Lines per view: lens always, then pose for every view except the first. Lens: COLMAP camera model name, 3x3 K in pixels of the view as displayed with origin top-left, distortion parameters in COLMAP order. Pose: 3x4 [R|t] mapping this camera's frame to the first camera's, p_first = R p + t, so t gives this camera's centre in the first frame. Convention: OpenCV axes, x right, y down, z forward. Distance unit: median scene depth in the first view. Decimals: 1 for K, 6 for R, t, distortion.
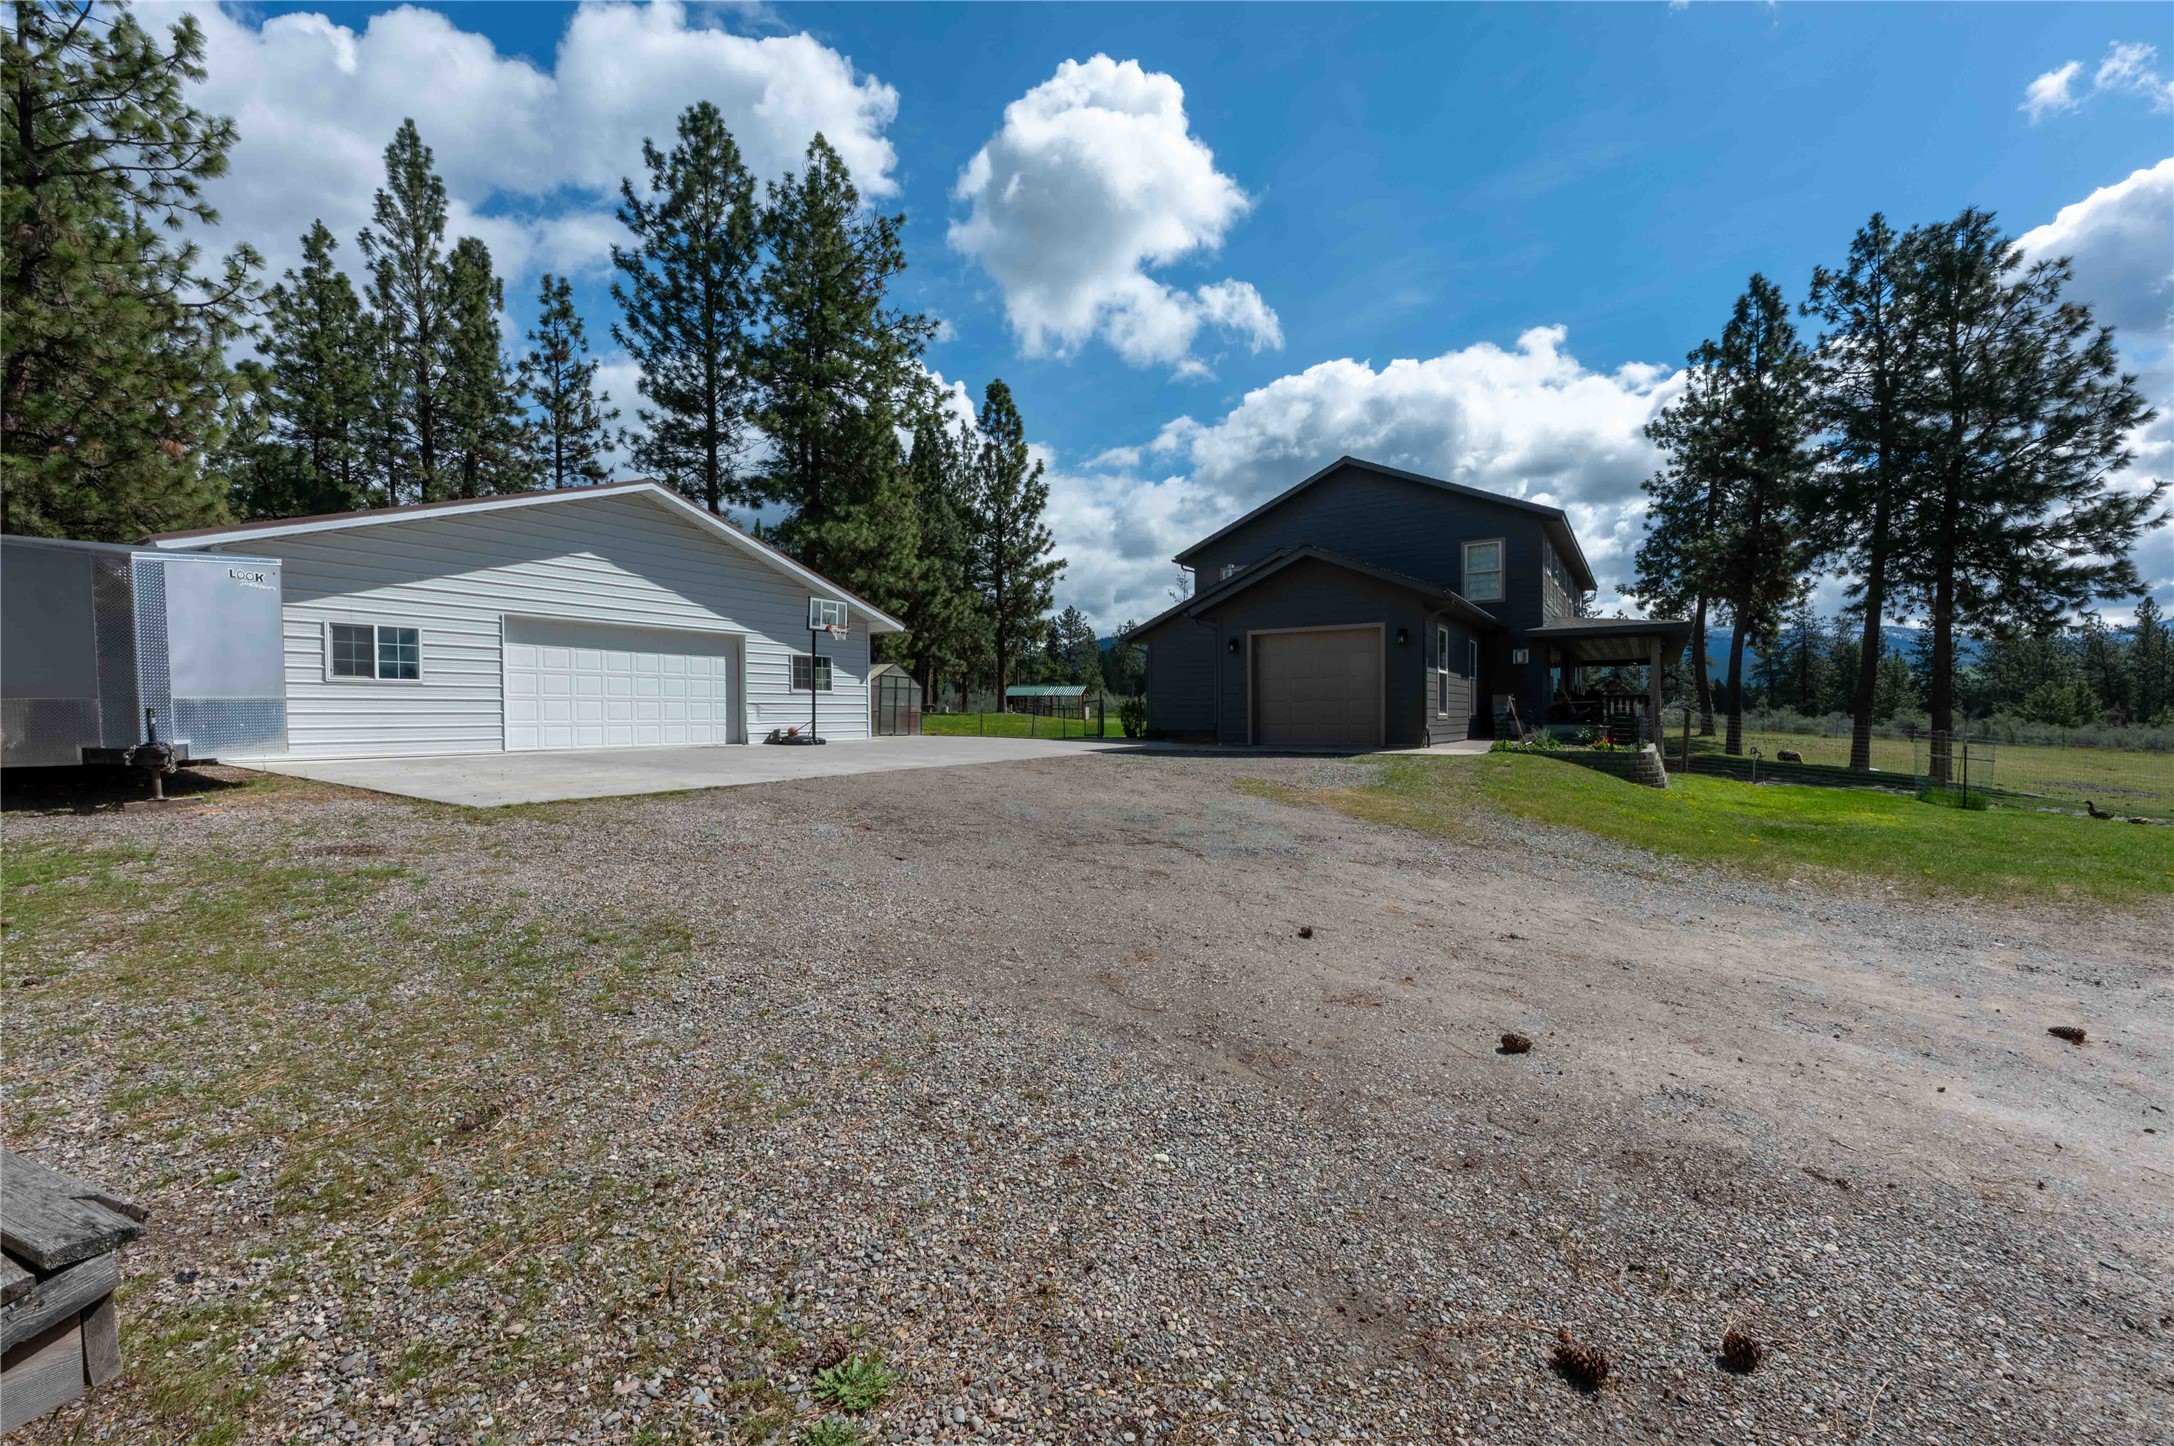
lens RADIAL K [[878.2, 0, 1076.0], [0, 878.2, 726.2], [0, 0, 1]] dist [-0.006042, 0.000641]
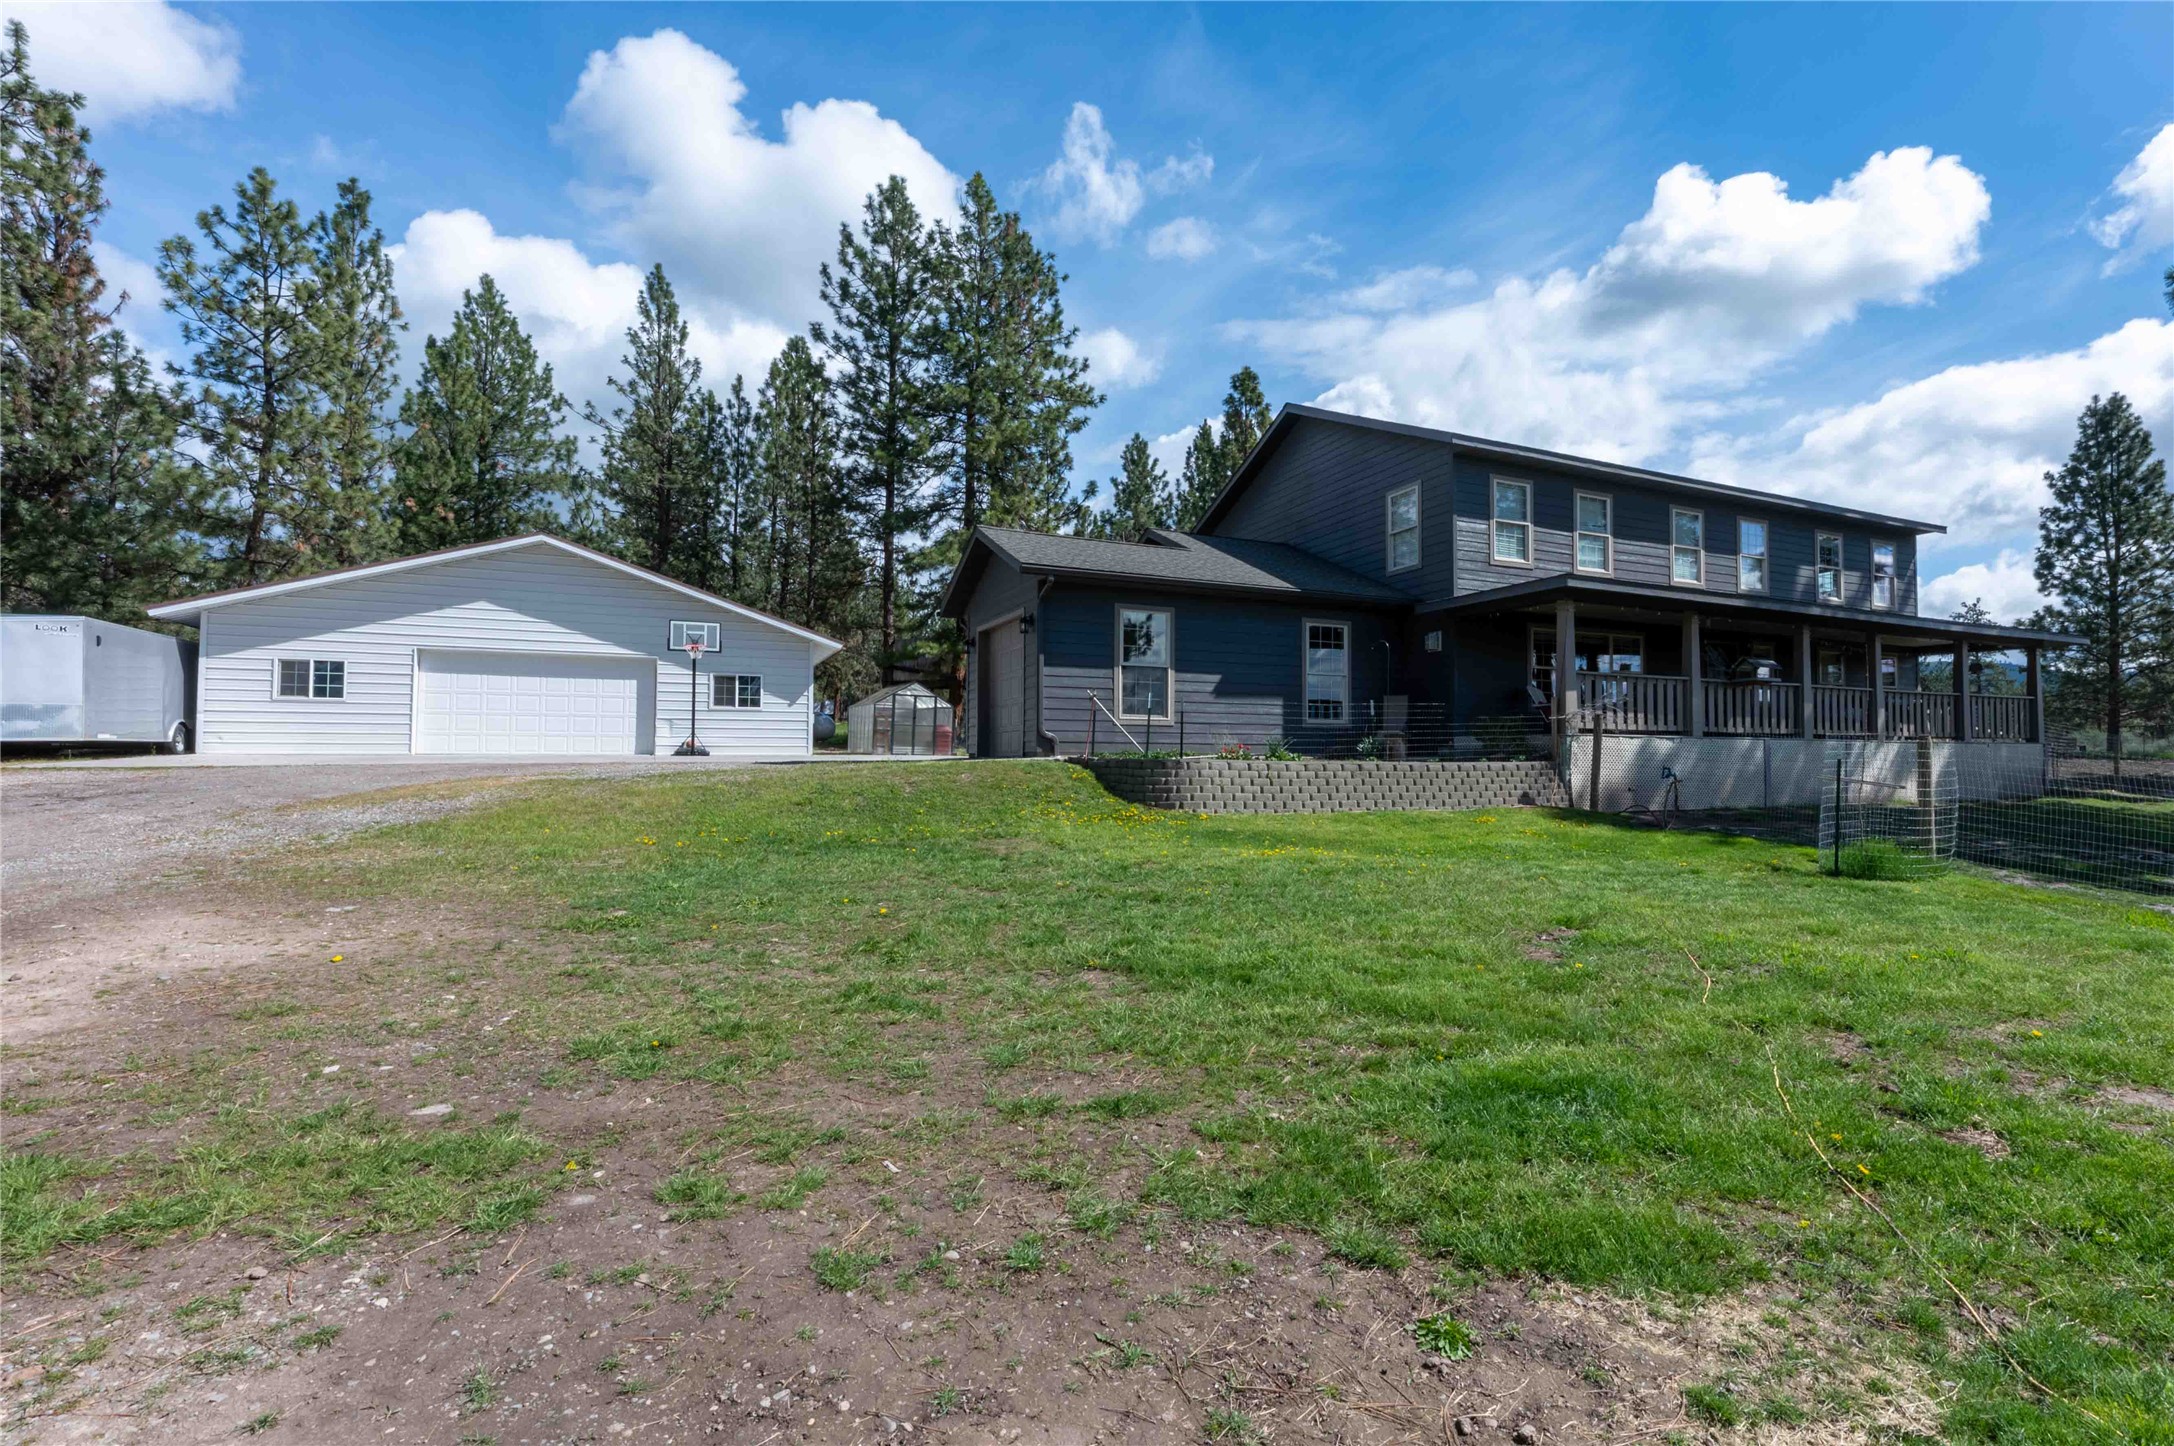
lens RADIAL K [[1016.0, 0, 1178.5], [0, 1016.0, 708.9], [0, 0, 1]] dist [-0.004915, 0.001537]
pose [[0.865003, -0.018187, -0.501436, 0.607501], [-0.011602, 0.998351, -0.056222, 0.019289], [0.501632, 0.054450, 0.863366, 0.151509]]
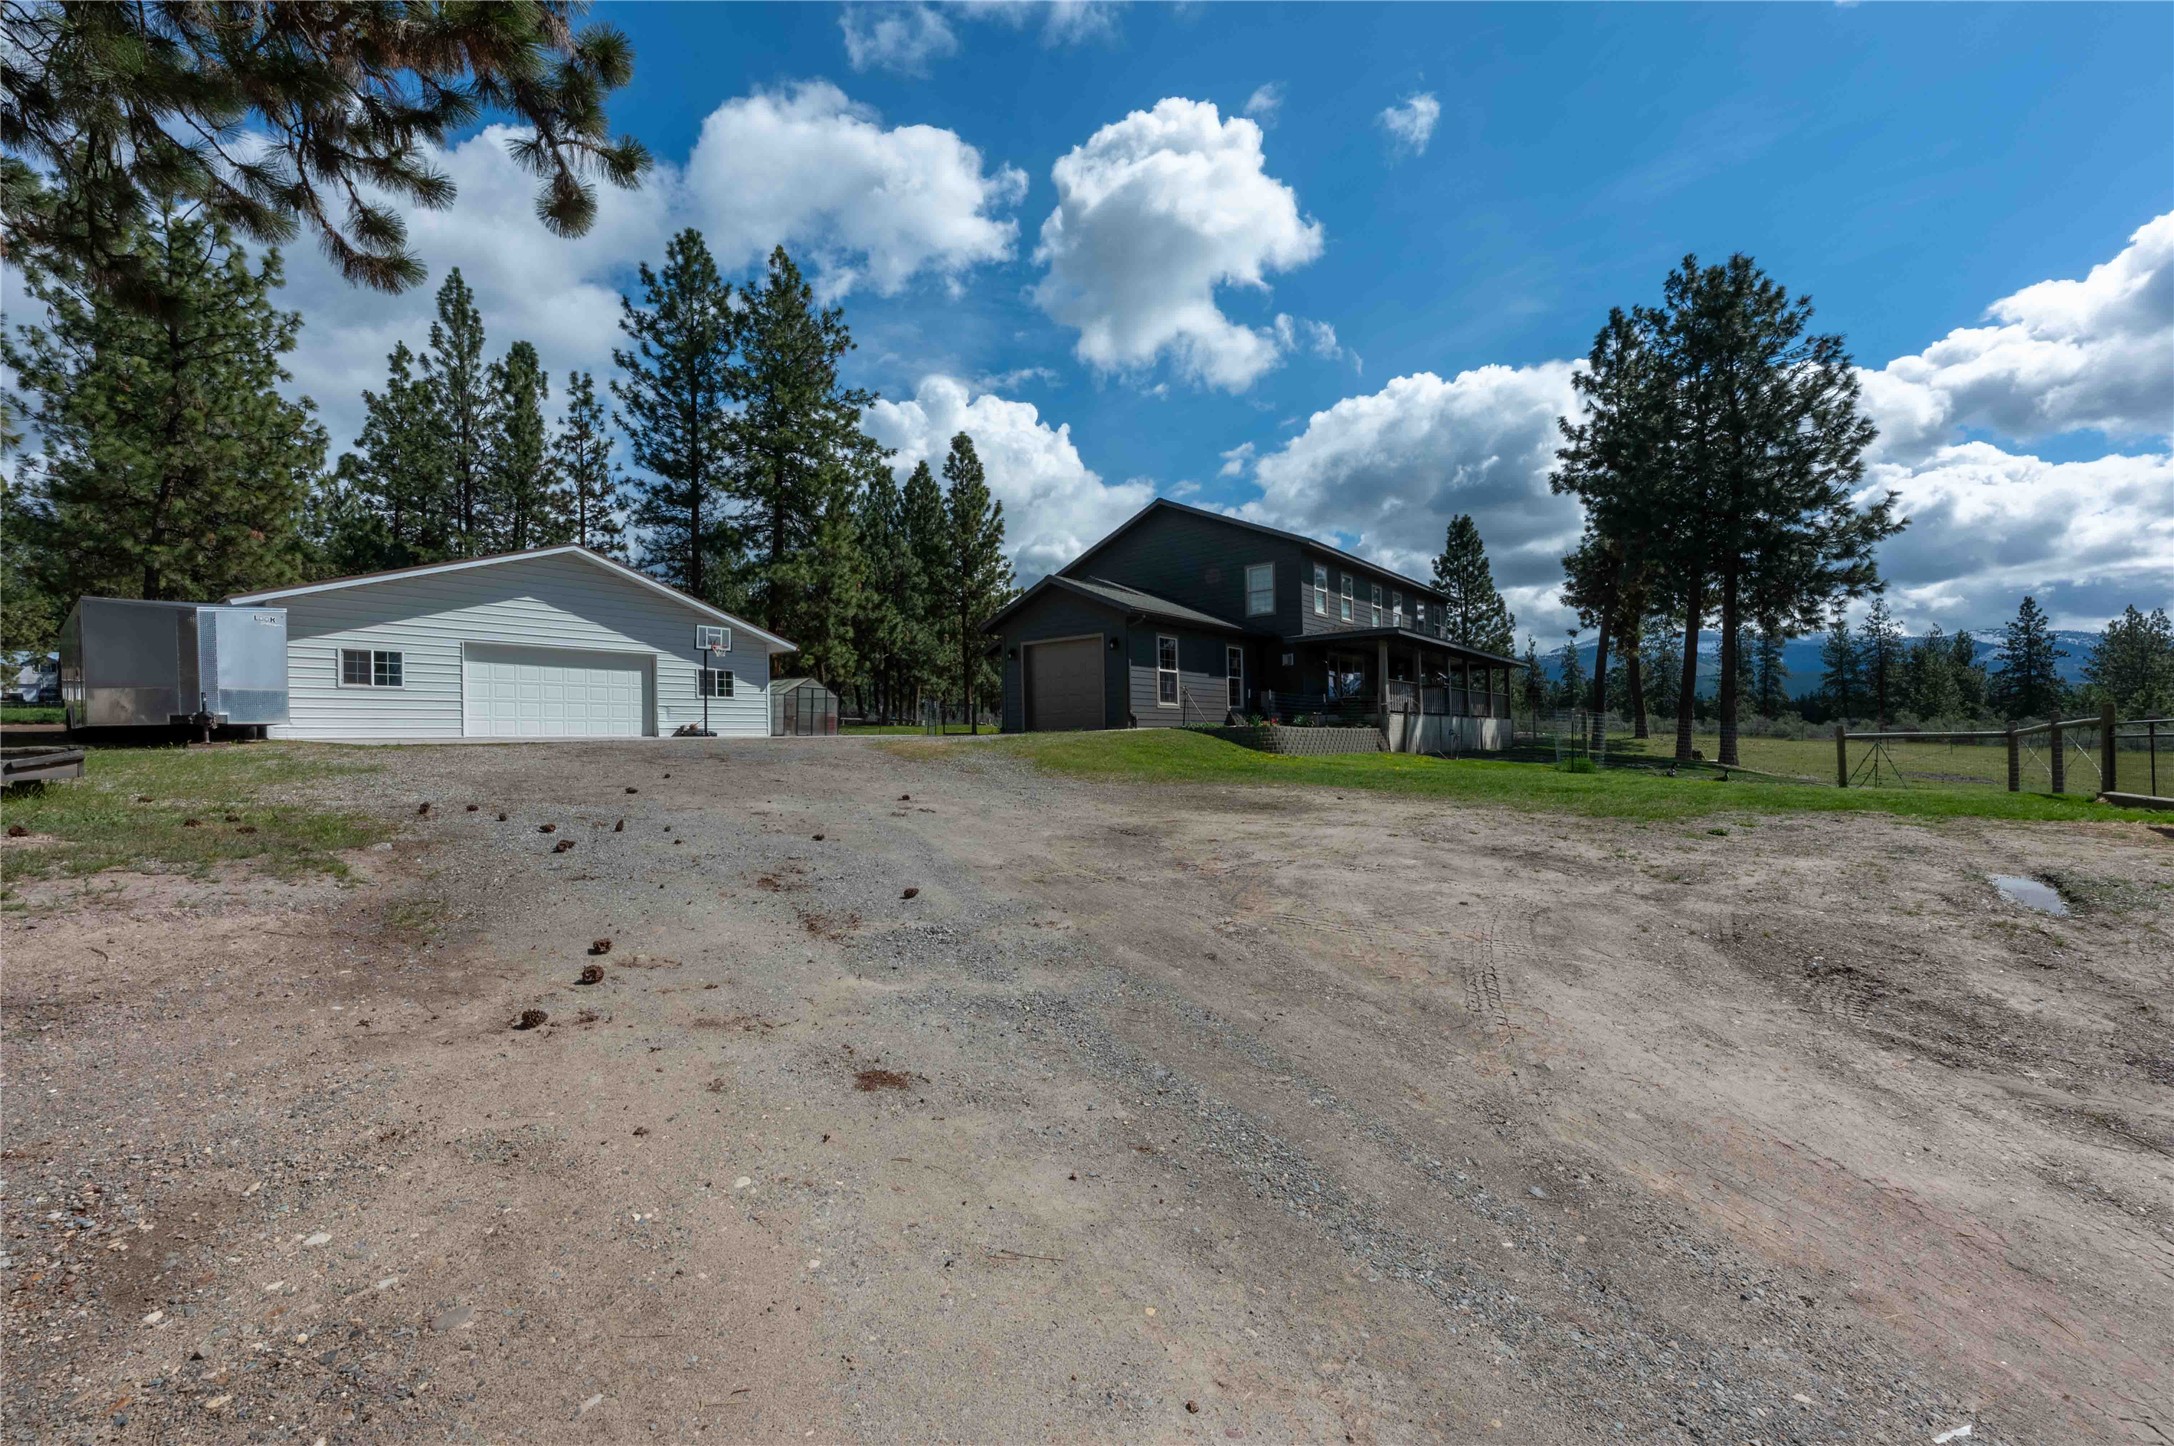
lens RADIAL K [[878.2, 0, 1070.7], [0, 878.2, 726.5], [0, 0, 1]] dist [-0.006042, 0.000641]
pose [[0.994717, -0.013394, -0.101775, 0.272530], [0.010496, 0.999525, -0.028959, 0.036077], [0.102115, 0.027738, 0.994386, -0.184240]]
